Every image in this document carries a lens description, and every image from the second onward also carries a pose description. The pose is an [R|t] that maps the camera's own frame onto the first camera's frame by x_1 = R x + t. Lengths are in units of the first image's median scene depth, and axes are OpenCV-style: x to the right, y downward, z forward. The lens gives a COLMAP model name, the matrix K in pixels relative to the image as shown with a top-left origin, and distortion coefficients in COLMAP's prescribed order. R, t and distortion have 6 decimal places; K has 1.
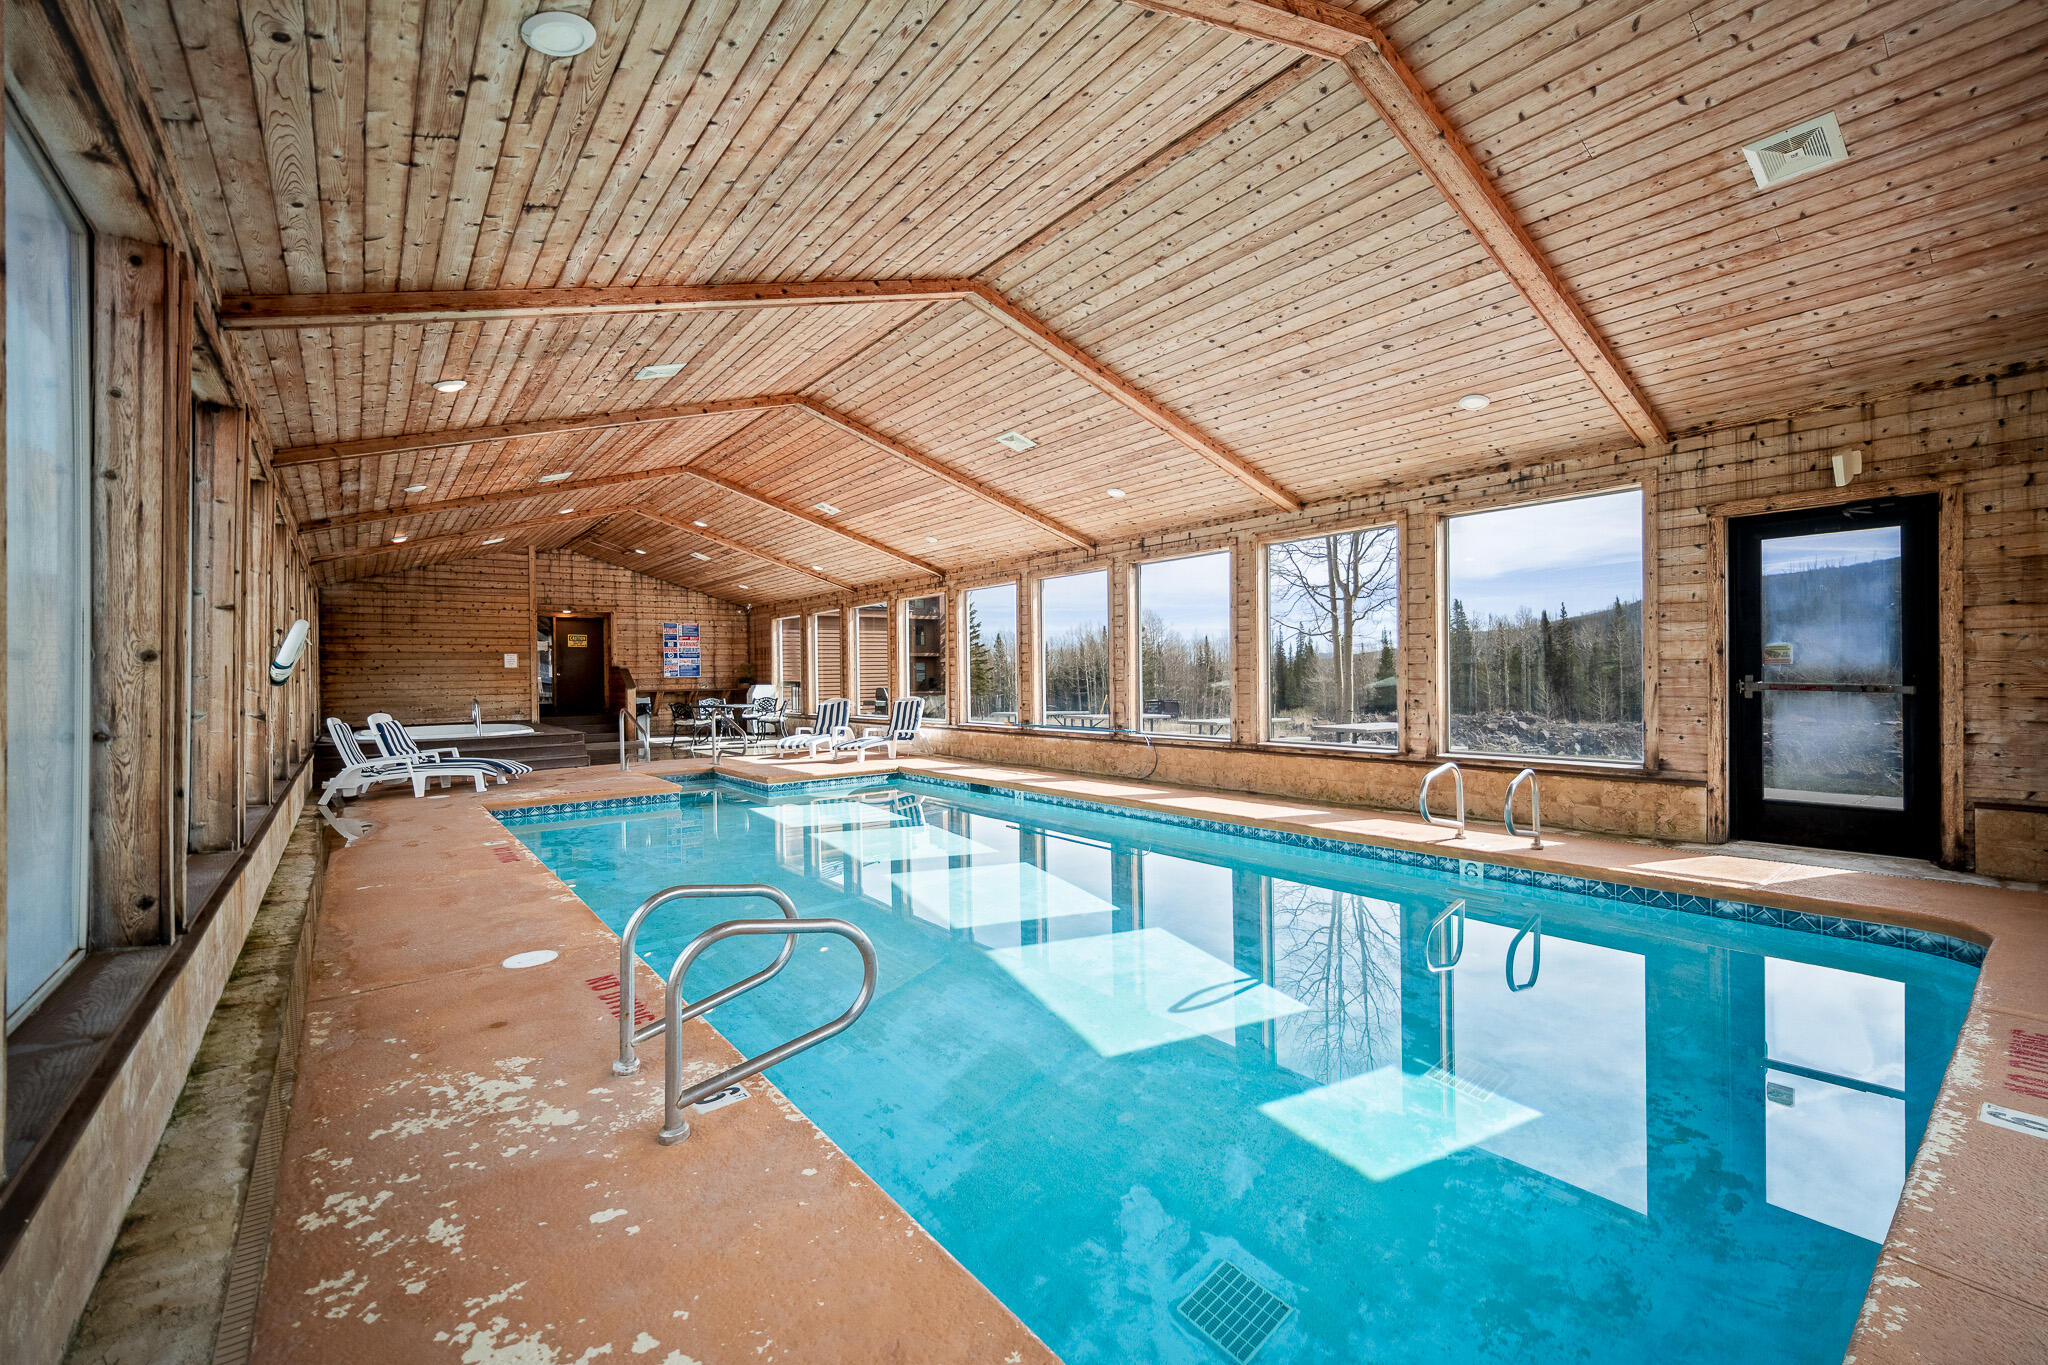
lens RADIAL K [[851.3, 0, 1025.2], [0, 851.3, 672.6], [0, 0, 1]] dist [-0.006490, 0.001420]
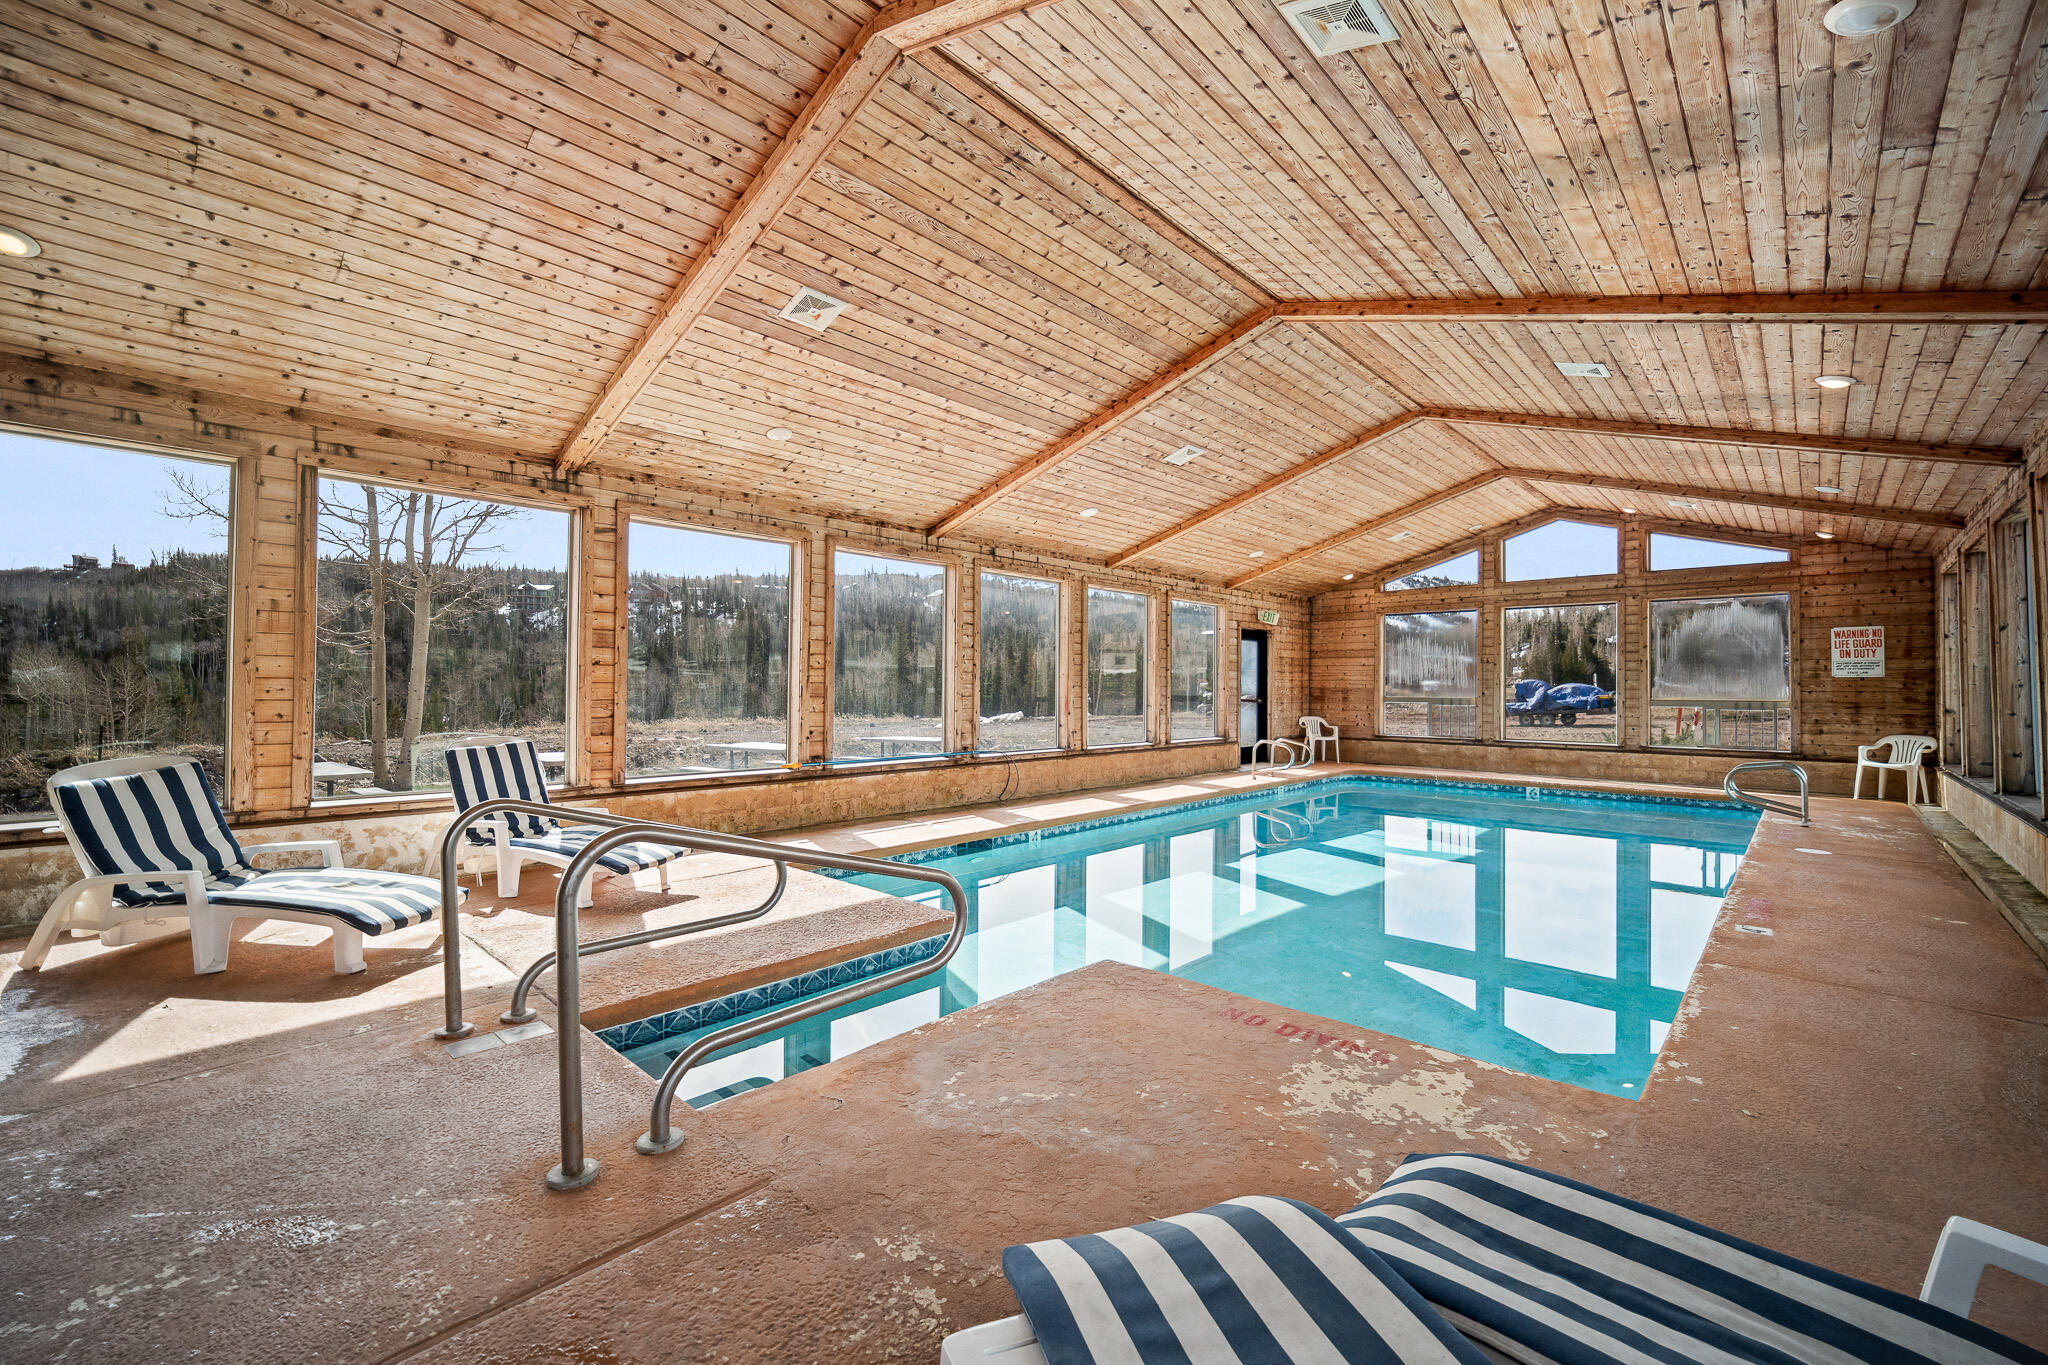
lens RADIAL K [[851.3, 0, 1023.9], [0, 851.3, 682.2], [0, 0, 1]] dist [-0.006490, 0.001420]
pose [[-0.148865, 0.024730, 0.988548, -0.863865], [-0.005156, 0.999654, -0.025784, 0.018961], [-0.988844, -0.008935, -0.148686, 1.198398]]
